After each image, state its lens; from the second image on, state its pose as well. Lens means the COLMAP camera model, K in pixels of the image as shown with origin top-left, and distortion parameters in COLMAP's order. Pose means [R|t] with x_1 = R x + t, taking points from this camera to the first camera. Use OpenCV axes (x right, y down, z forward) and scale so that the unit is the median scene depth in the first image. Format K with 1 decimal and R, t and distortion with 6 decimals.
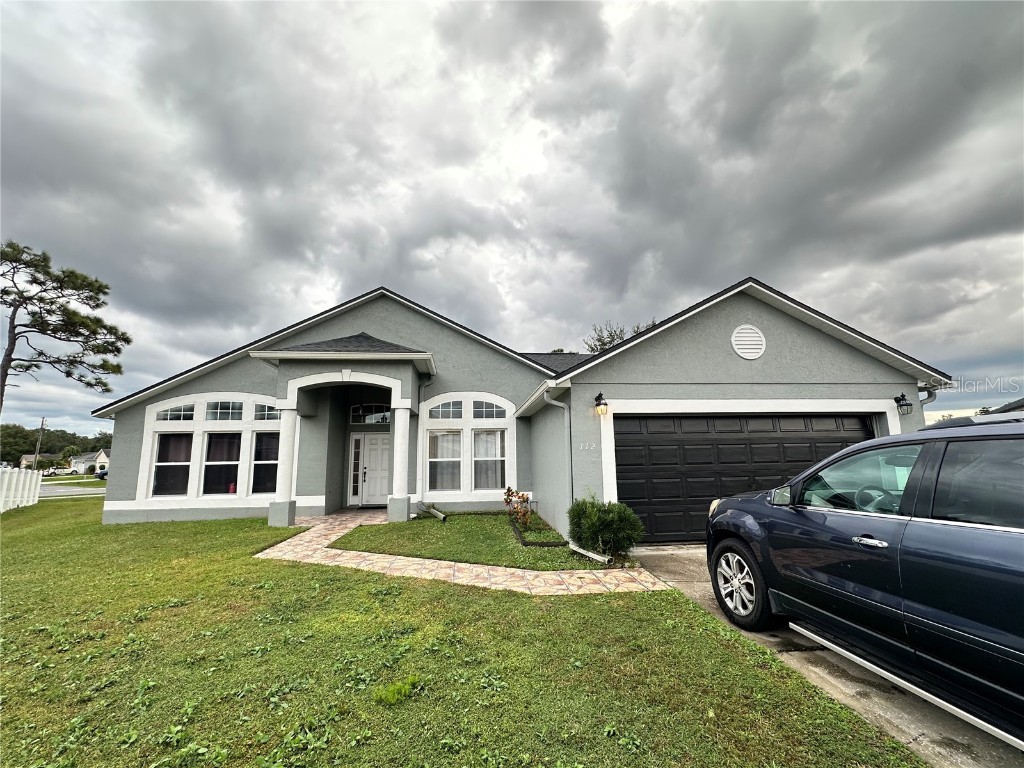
lens RADIAL K [[445.8, 0, 514.2], [0, 445.8, 383.1], [0, 0, 1]] dist [-0.003788, 0.000475]
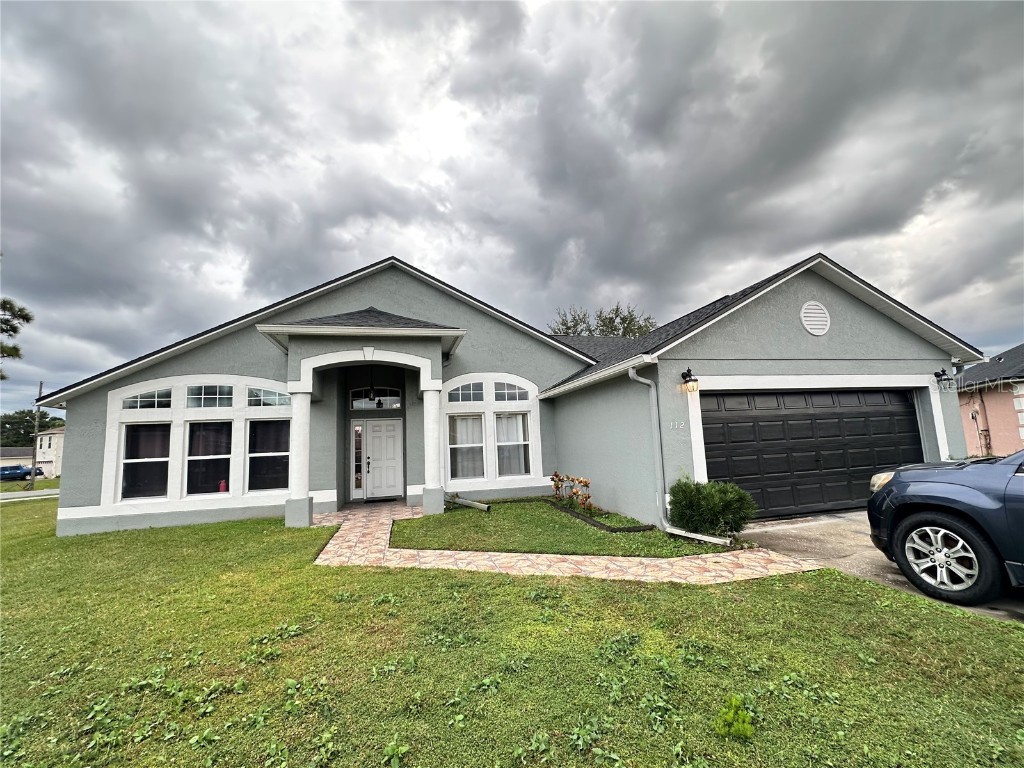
lens RADIAL K [[445.8, 0, 514.2], [0, 445.8, 383.1], [0, 0, 1]] dist [-0.003788, 0.000475]
pose [[0.988910, -0.009659, 0.148200, -0.204150], [0.005027, 0.999488, 0.031598, 0.013178], [-0.148429, -0.030502, 0.988453, 0.072487]]
